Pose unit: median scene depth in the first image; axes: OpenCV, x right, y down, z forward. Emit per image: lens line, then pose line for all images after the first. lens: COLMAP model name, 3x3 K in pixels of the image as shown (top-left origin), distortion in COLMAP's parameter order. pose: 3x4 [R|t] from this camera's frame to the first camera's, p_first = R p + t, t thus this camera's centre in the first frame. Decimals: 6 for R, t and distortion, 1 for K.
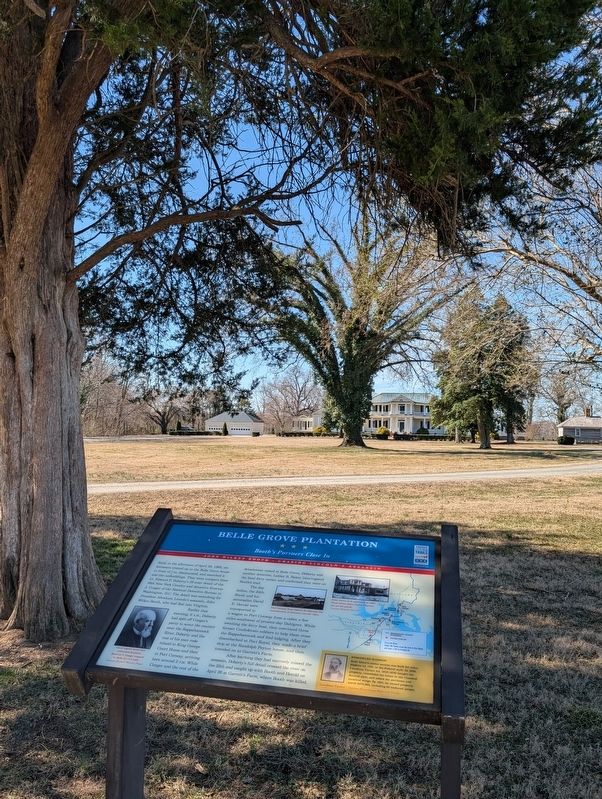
lens RADIAL K [[645.6, 0, 300.0], [0, 645.6, 399.7], [0, 0, 1]] dist [0.022993, -0.011376]
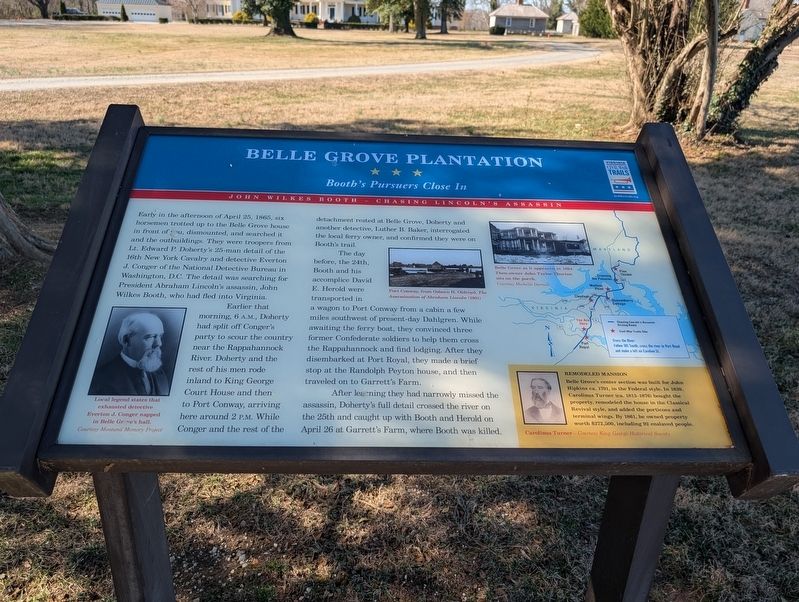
lens RADIAL K [[645.6, 0, 399.6], [0, 645.6, 299.0], [0, 0, 1]] dist [0.022993, -0.011376]
pose [[0.967089, -0.092689, 0.236954, -0.146172], [-0.020970, 0.899082, 0.437278, 0.083812], [-0.253572, -0.427855, 0.867549, 0.474889]]
